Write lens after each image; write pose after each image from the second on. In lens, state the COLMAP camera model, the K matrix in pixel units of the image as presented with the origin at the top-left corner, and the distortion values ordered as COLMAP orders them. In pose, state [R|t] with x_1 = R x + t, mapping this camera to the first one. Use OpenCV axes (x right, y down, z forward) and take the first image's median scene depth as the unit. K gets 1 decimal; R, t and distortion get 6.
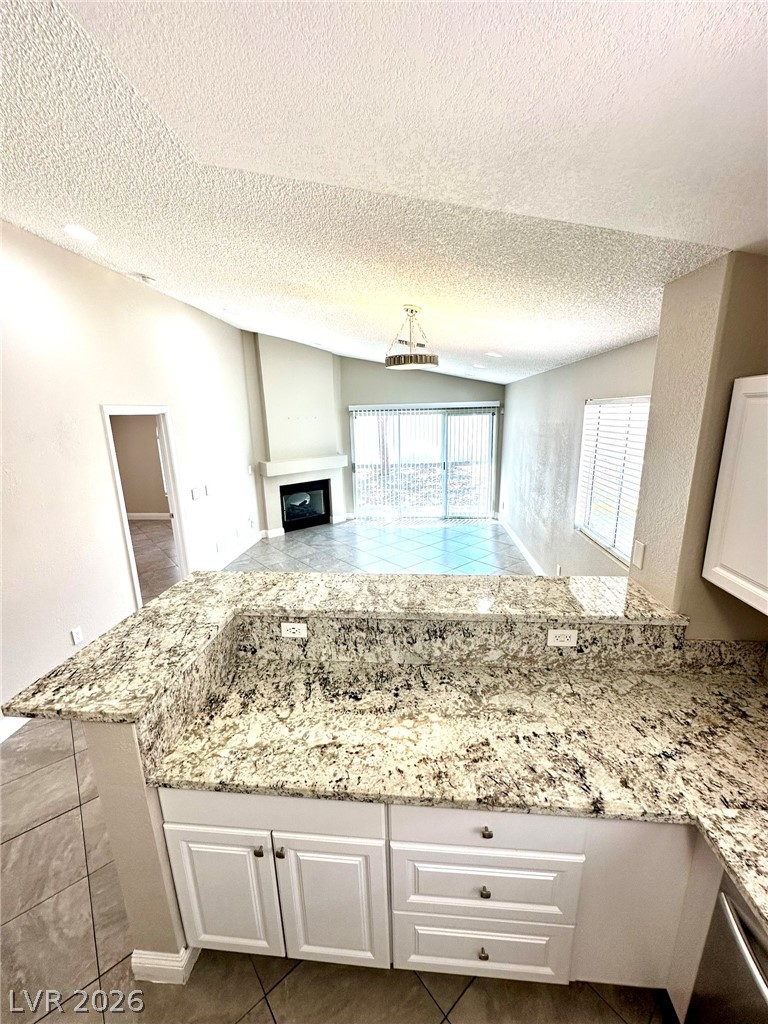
lens RADIAL K [[409.6, 0, 384.2], [0, 409.6, 511.3], [0, 0, 1]] dist [-0.004999, 0.001078]
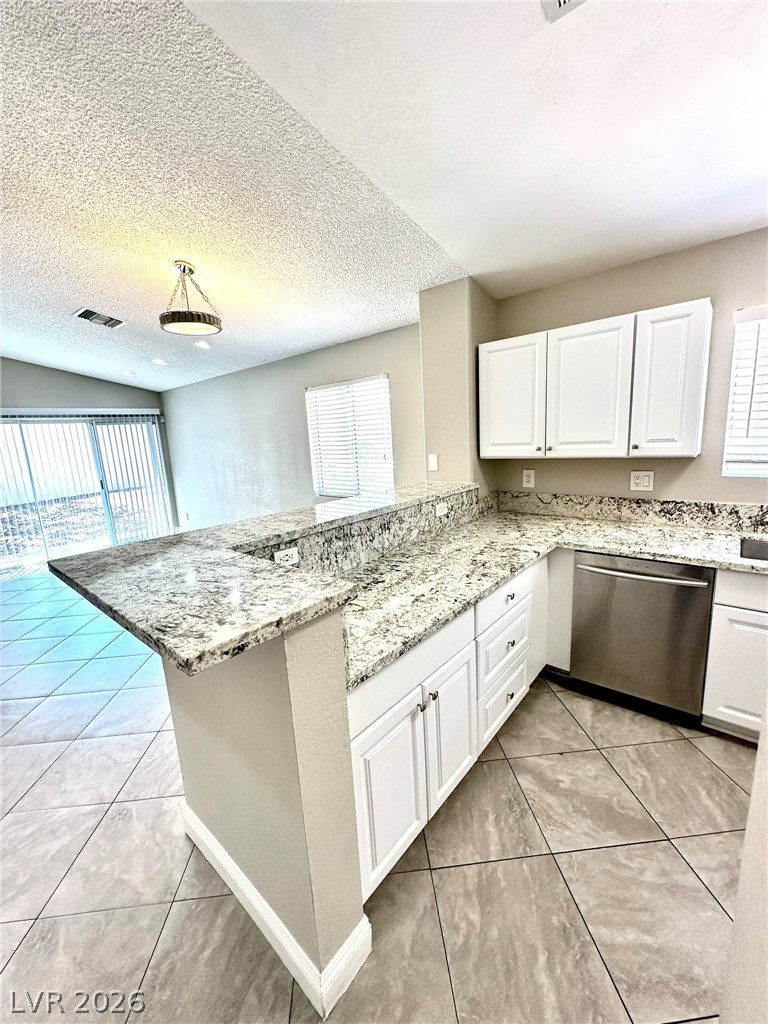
lens RADIAL K [[409.6, 0, 384.2], [0, 409.6, 511.3], [0, 0, 1]] dist [-0.004999, 0.001078]
pose [[0.578505, -0.159694, 0.799894, -0.374659], [0.231183, 0.972537, 0.026963, 0.099797], [-0.782232, 0.169324, 0.599536, 0.121832]]
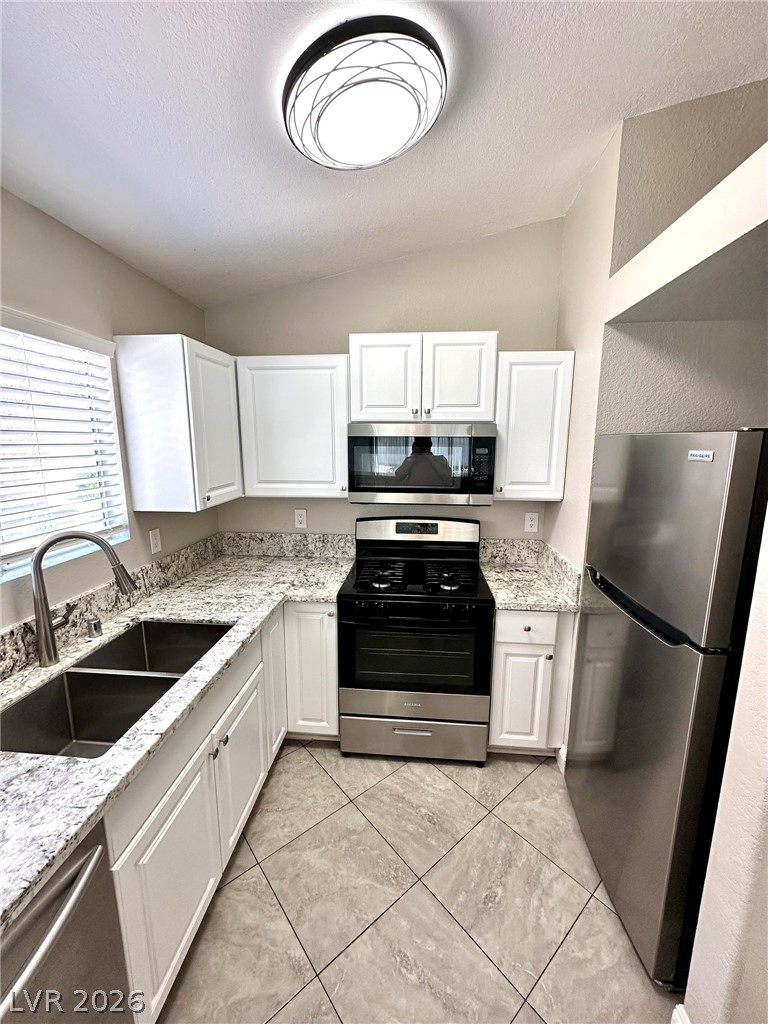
lens RADIAL K [[409.6, 0, 384.2], [0, 409.6, 511.3], [0, 0, 1]] dist [-0.004999, 0.001078]
pose [[-0.999685, 0.024907, 0.002947, 0.047290], [0.024029, 0.917452, 0.397121, 0.027730], [0.007188, 0.397066, -0.917762, 0.259523]]
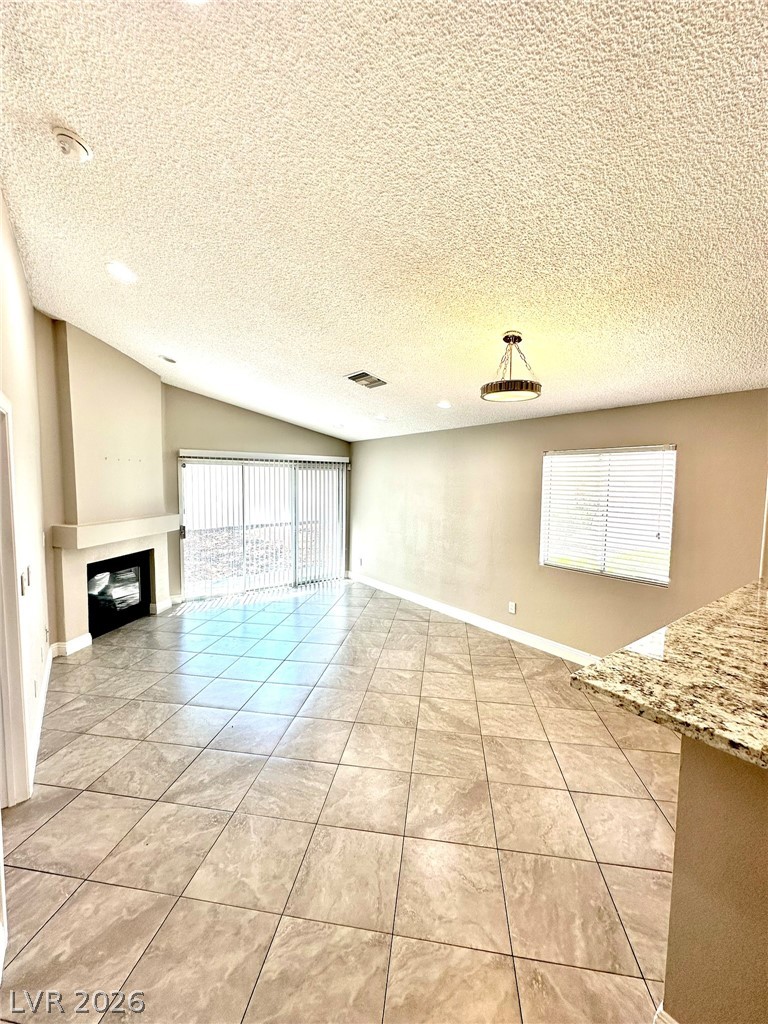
lens RADIAL K [[409.6, 0, 384.2], [0, 409.6, 511.3], [0, 0, 1]] dist [-0.004999, 0.001078]
pose [[0.744768, -0.013715, 0.667183, -0.573651], [0.125356, 0.984866, -0.119688, -0.018173], [-0.655444, 0.172775, 0.735216, 0.418848]]
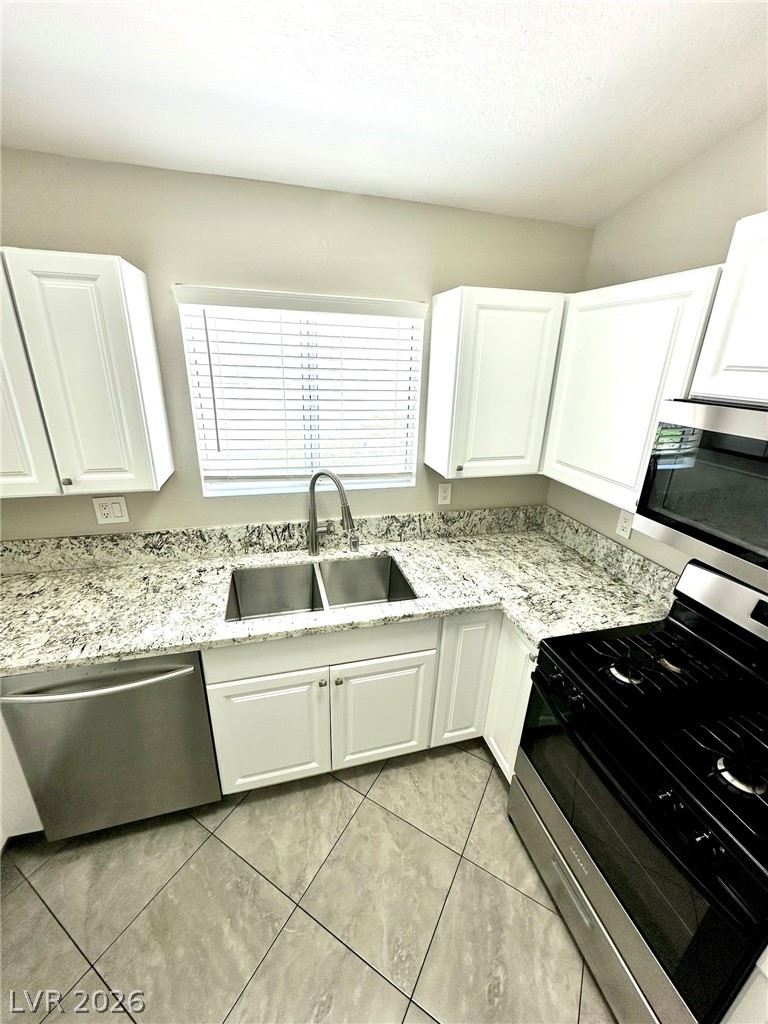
lens RADIAL K [[409.6, 0, 384.2], [0, 409.6, 511.3], [0, 0, 1]] dist [-0.004999, 0.001078]
pose [[-0.346843, -0.315709, 0.883192, -0.128056], [0.198345, 0.895661, 0.398059, 0.045176], [-0.916711, 0.313241, -0.248034, 0.017976]]
